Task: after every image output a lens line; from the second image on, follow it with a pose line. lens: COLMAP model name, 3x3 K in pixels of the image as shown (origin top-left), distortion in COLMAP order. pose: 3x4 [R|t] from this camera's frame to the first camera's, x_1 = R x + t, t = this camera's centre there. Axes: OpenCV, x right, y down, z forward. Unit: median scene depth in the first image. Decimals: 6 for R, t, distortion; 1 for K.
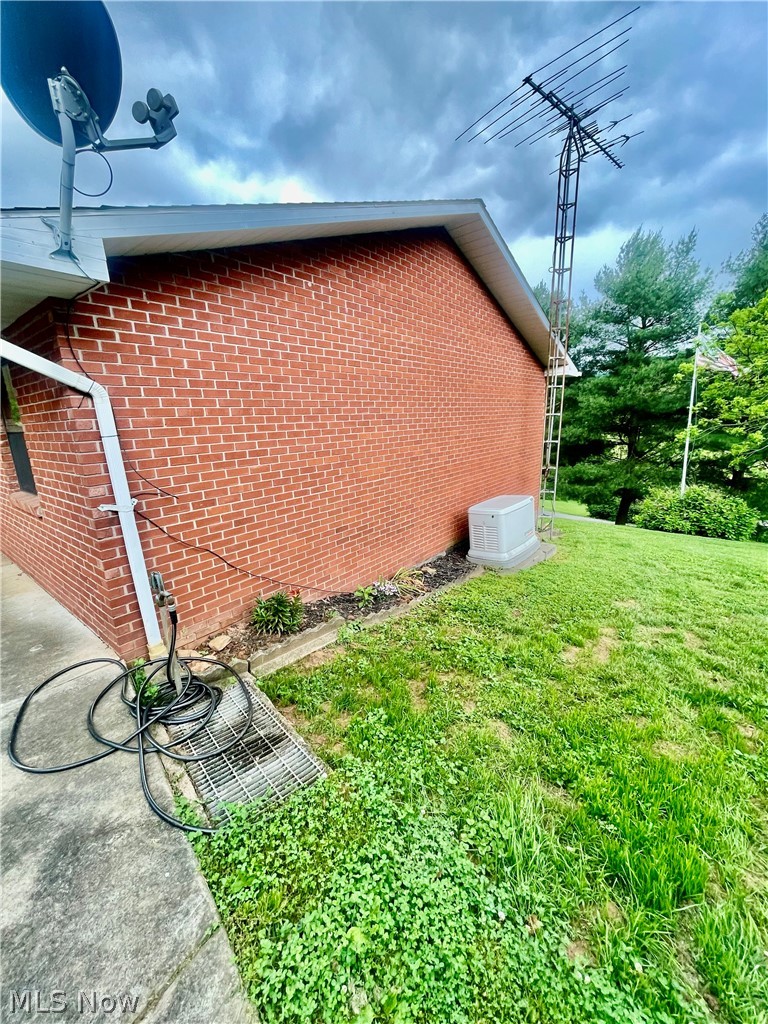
lens RADIAL K [[413.3, 0, 384.0], [0, 413.3, 512.0], [0, 0, 1]] dist [0.000357, -0.000058]
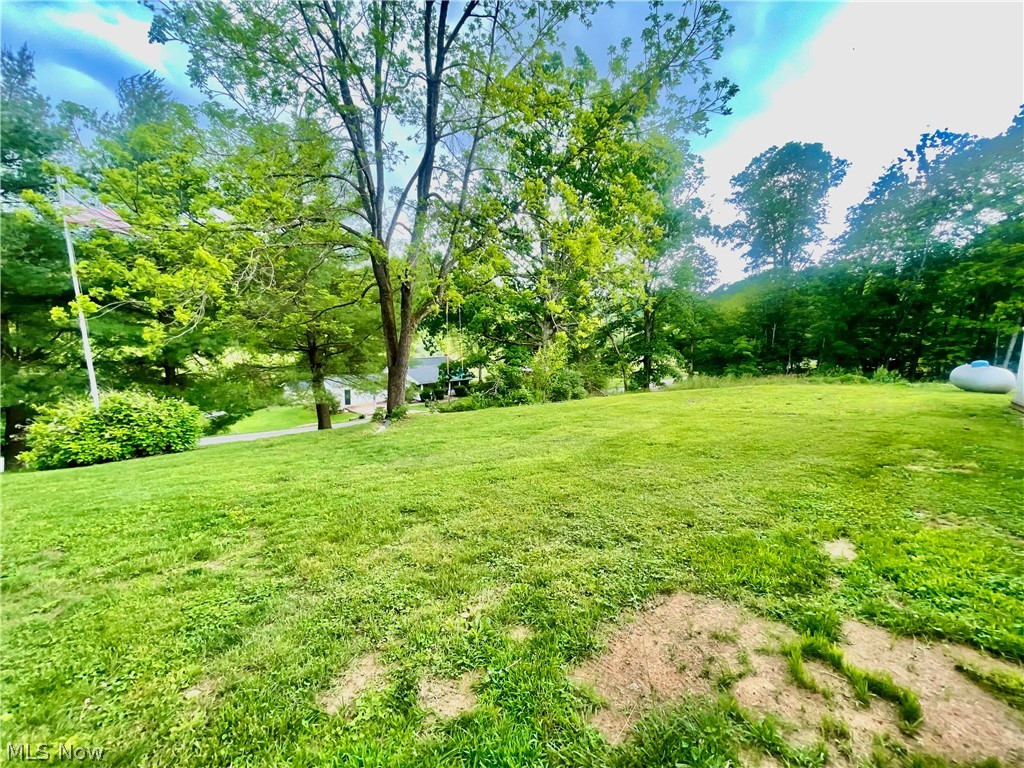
lens RADIAL K [[414.2, 0, 512.2], [0, 414.2, 390.6], [0, 0, 1]] dist [0.001045, 0.000145]
pose [[0.176052, -0.135754, 0.974975, 0.174484], [0.179899, 0.978202, 0.103719, -0.015928], [-0.967803, 0.157137, 0.196637, 0.187496]]
